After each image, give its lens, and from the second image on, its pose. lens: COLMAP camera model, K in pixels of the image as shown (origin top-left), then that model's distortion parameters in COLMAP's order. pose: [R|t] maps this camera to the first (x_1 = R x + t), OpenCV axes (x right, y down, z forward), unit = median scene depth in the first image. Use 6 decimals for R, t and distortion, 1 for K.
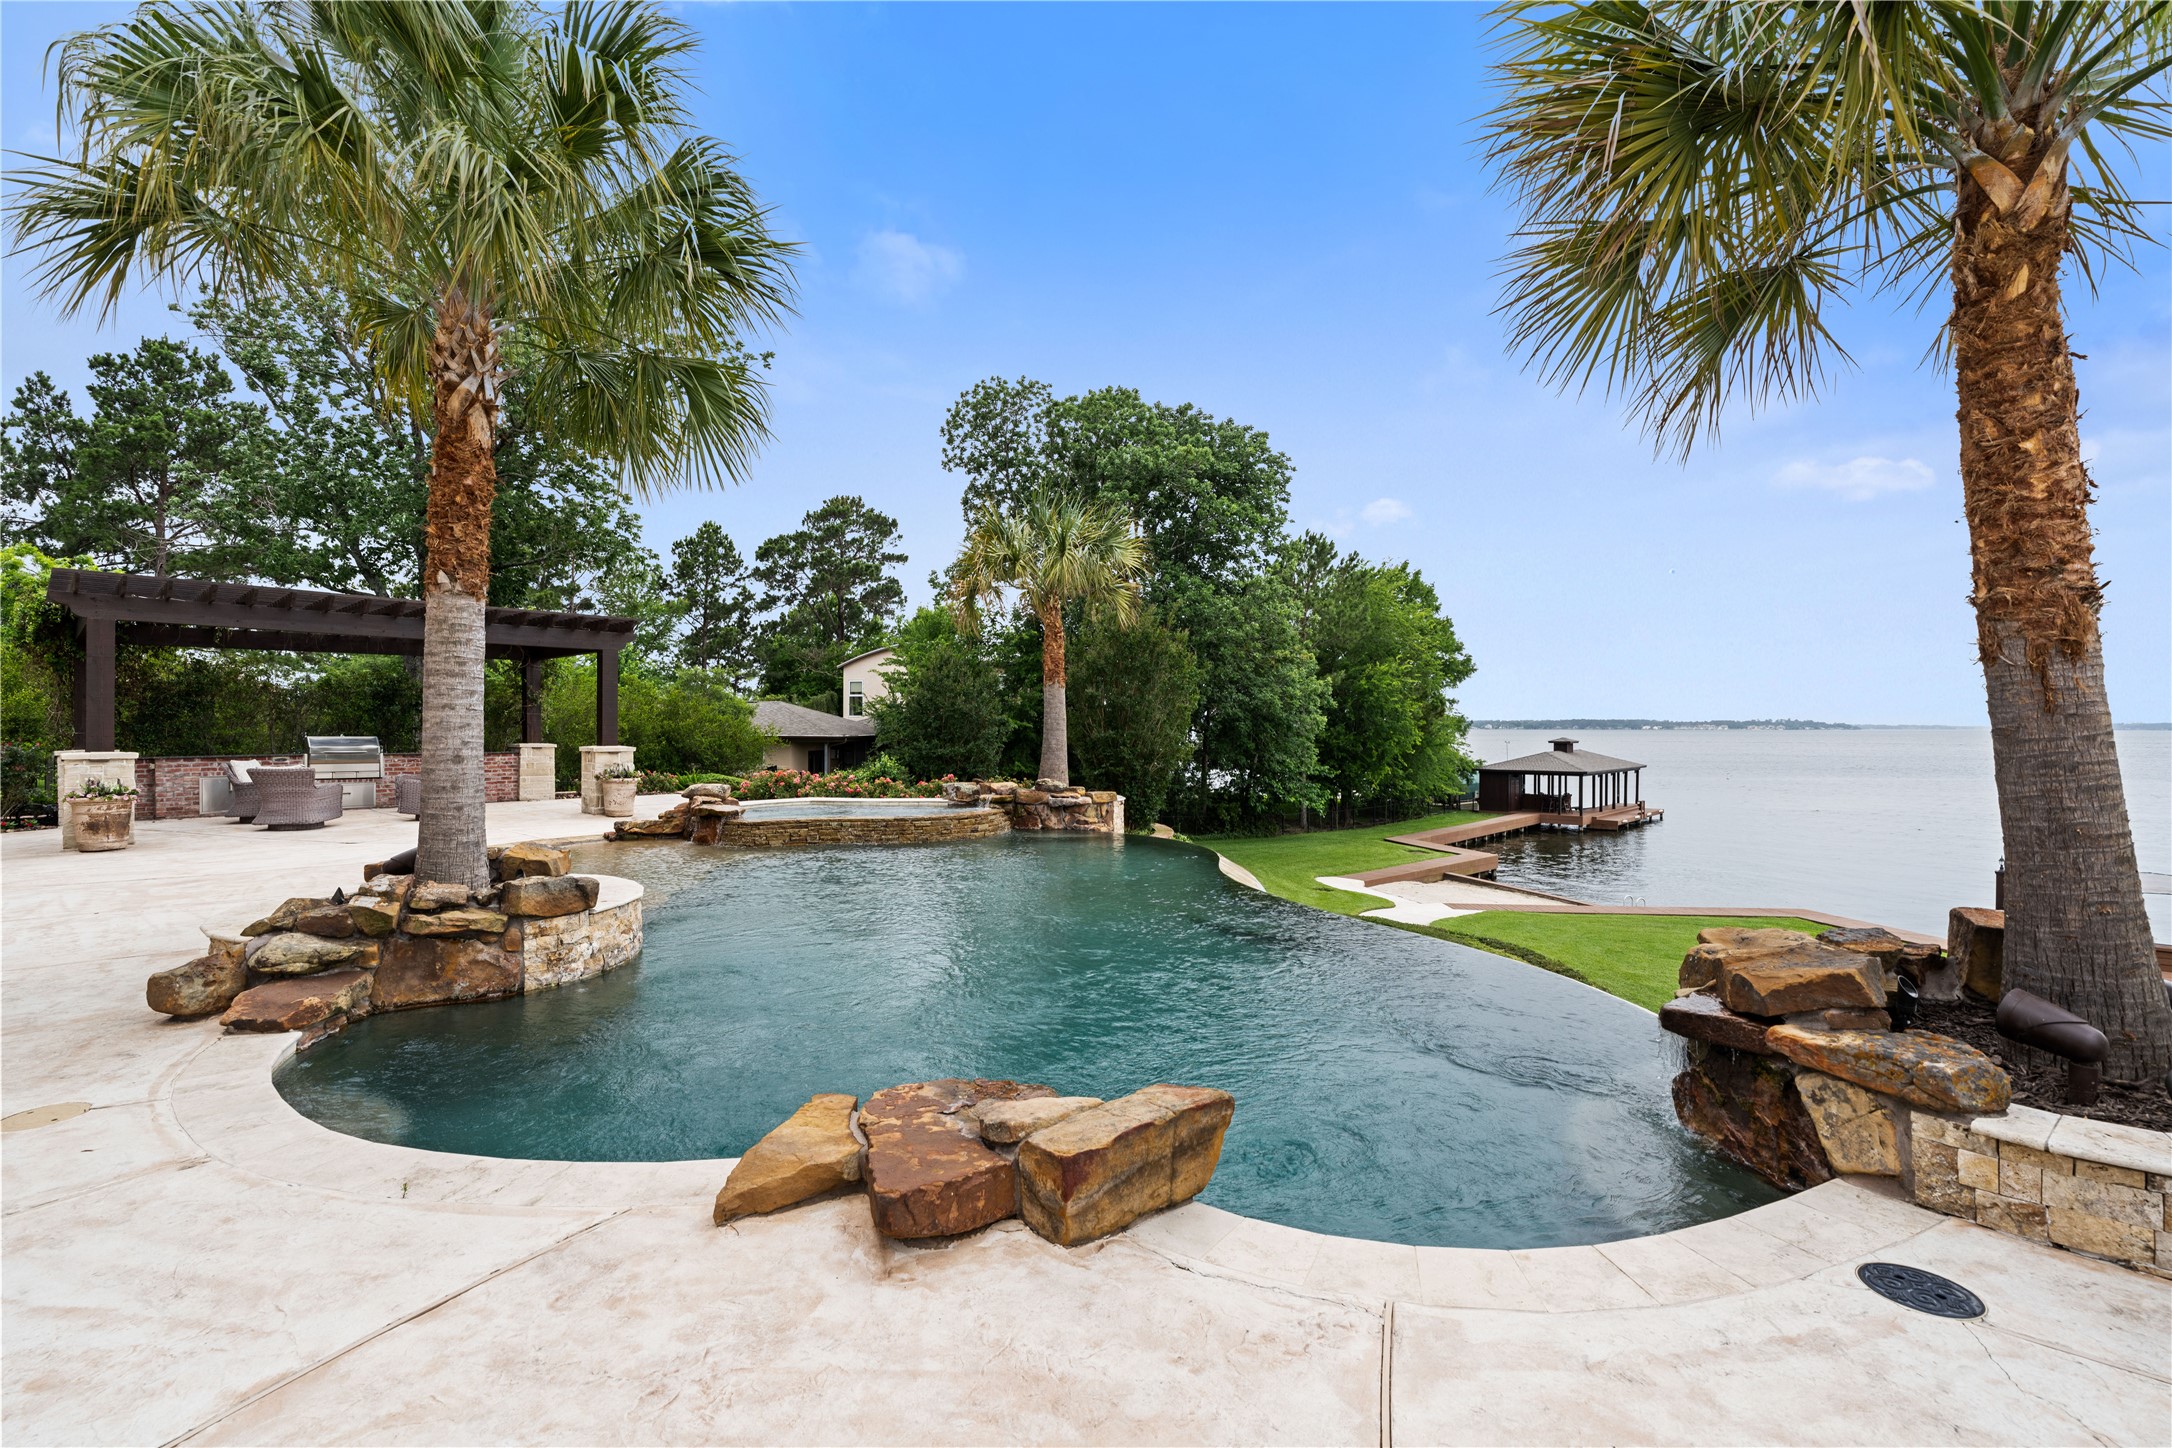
lens RADIAL K [[983.9, 0, 1081.4], [0, 983.9, 723.1], [0, 0, 1]] dist [-0.002930, 0.001278]
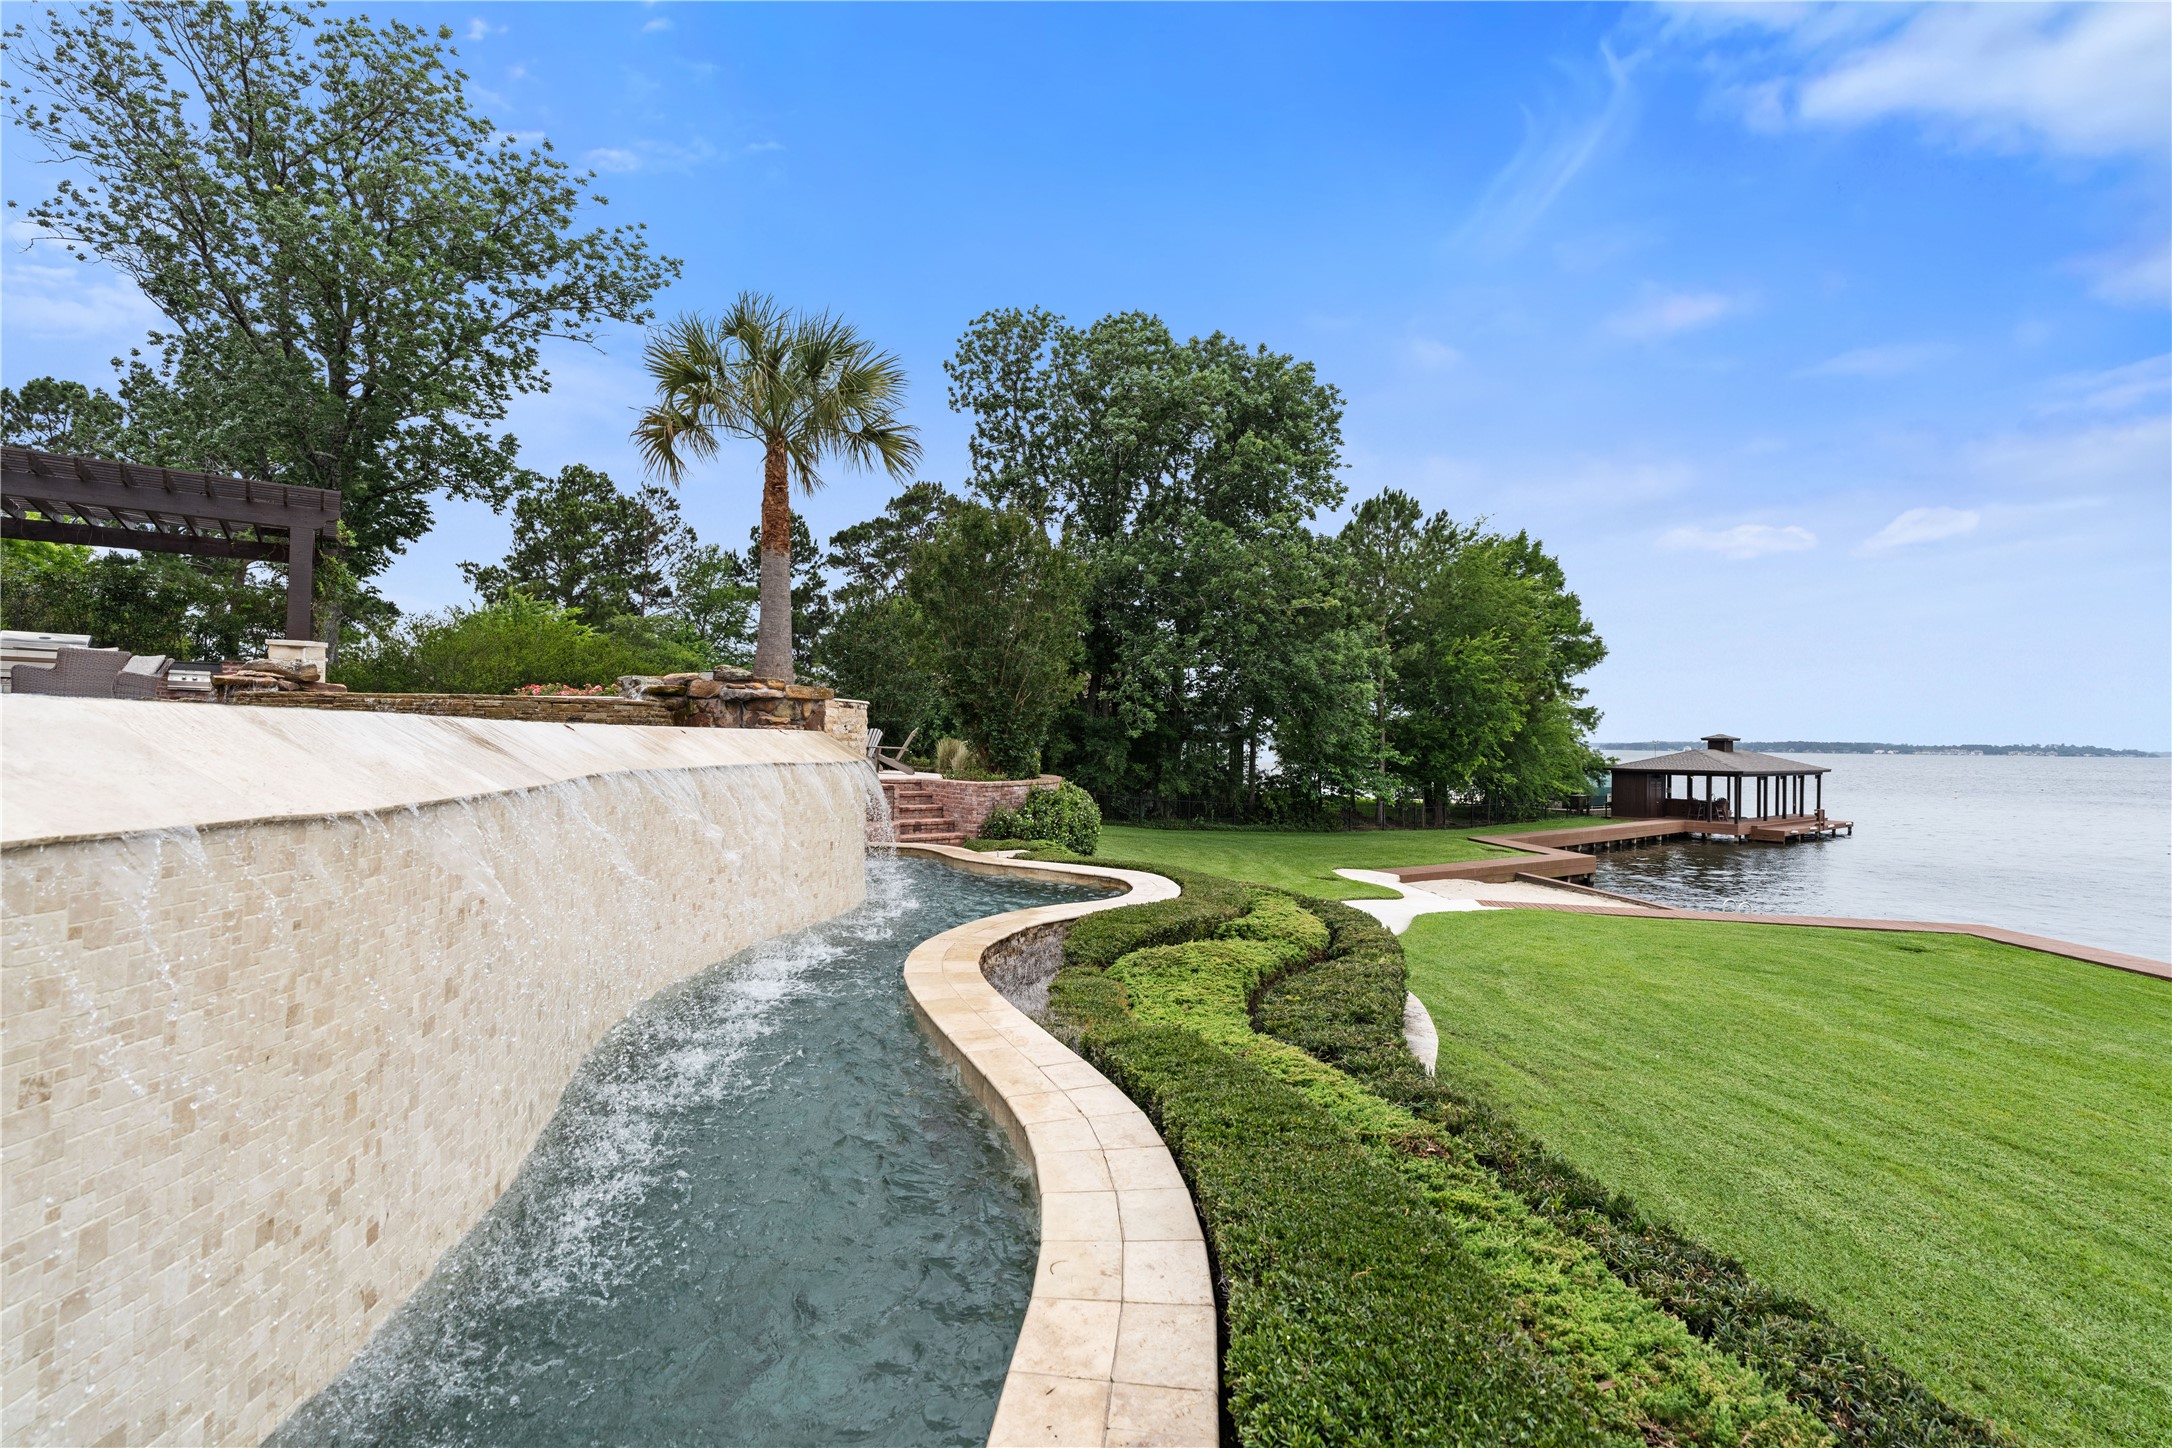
lens RADIAL K [[983.9, 0, 1093.1], [0, 983.9, 728.1], [0, 0, 1]] dist [-0.002930, 0.001278]
pose [[0.987812, 0.008261, -0.155434, 0.088550], [-0.010333, 0.999868, -0.012529, 0.027359], [0.155310, 0.013983, 0.987767, 0.073440]]
